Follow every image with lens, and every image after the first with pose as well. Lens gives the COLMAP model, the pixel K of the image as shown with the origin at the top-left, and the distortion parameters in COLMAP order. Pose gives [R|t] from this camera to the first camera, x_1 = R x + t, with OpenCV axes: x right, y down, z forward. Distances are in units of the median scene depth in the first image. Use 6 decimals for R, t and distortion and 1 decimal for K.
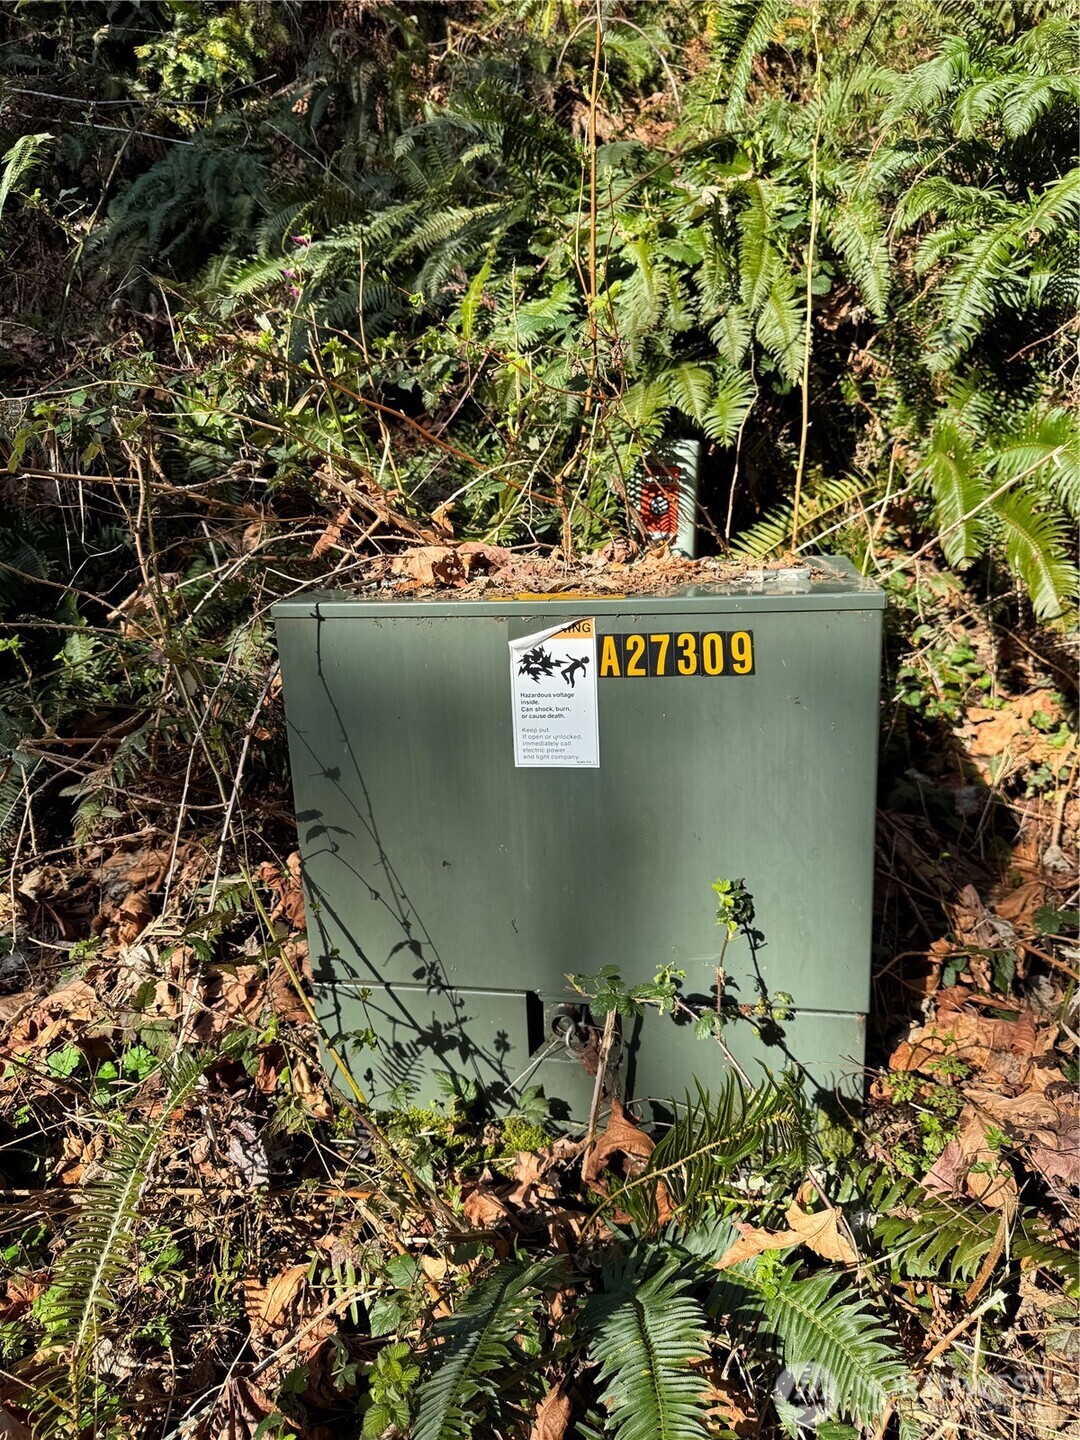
lens RADIAL K [[999.4, 0, 538.8], [0, 999.4, 740.8], [0, 0, 1]] dist [0.003587, -0.038340]
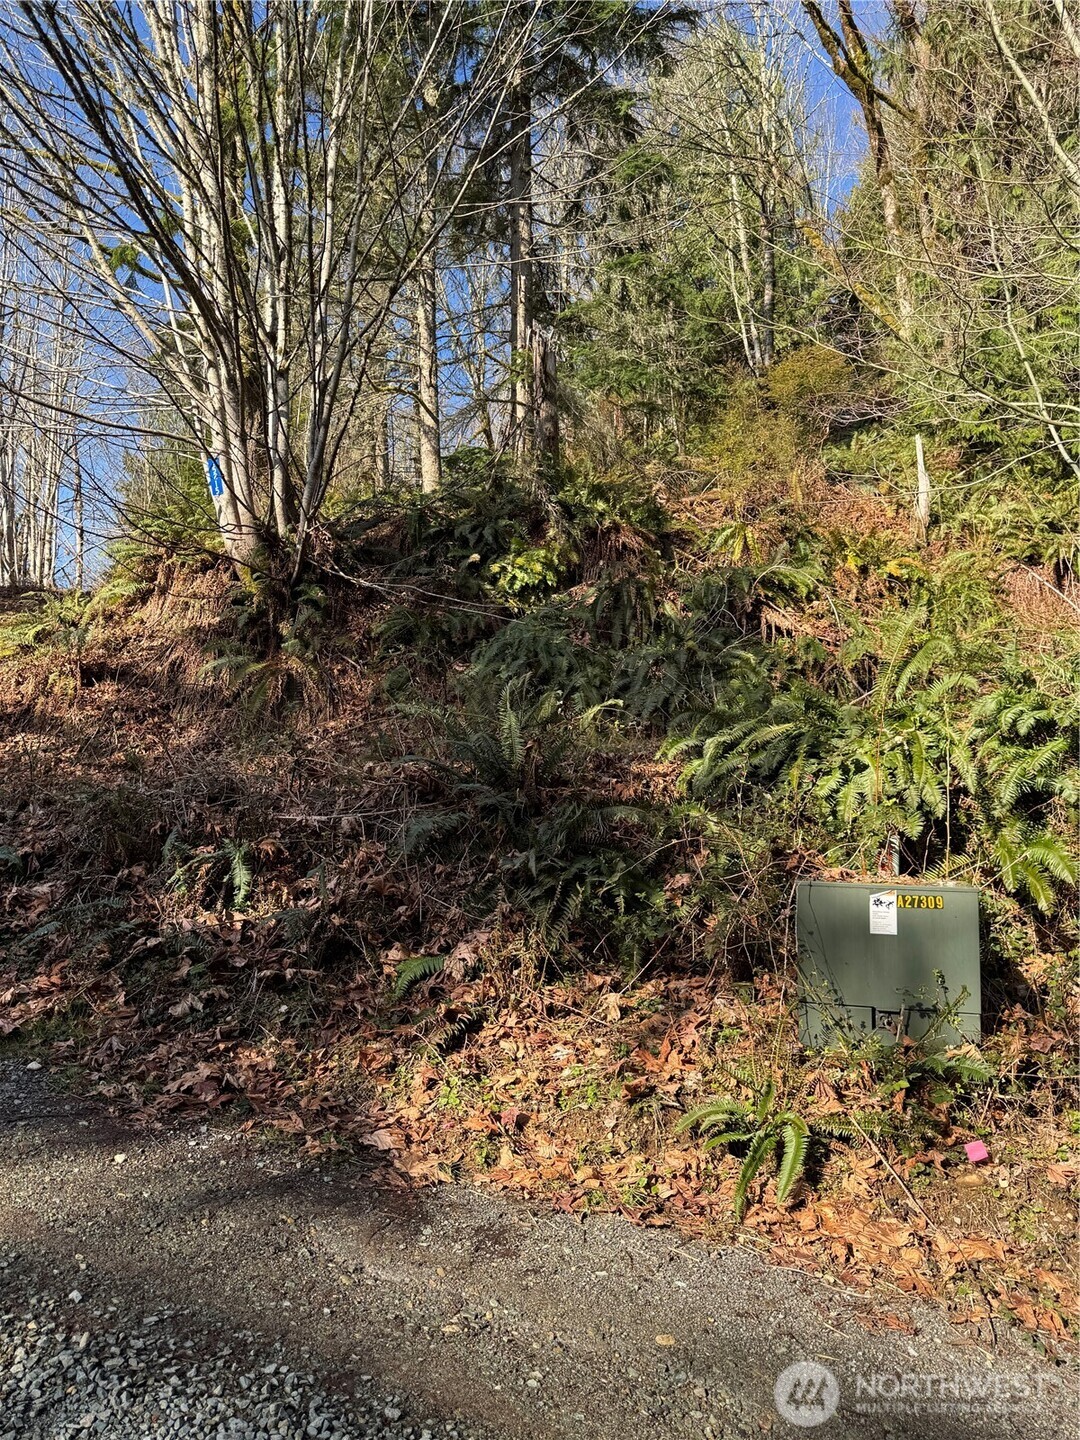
lens RADIAL K [[999.4, 0, 538.8], [0, 999.4, 740.8], [0, 0, 1]] dist [0.003587, -0.038340]
pose [[0.993417, 0.049716, -0.103208, -0.455184], [-0.081716, 0.938933, -0.334257, 0.352240], [0.080288, 0.340491, 0.936814, -1.378463]]
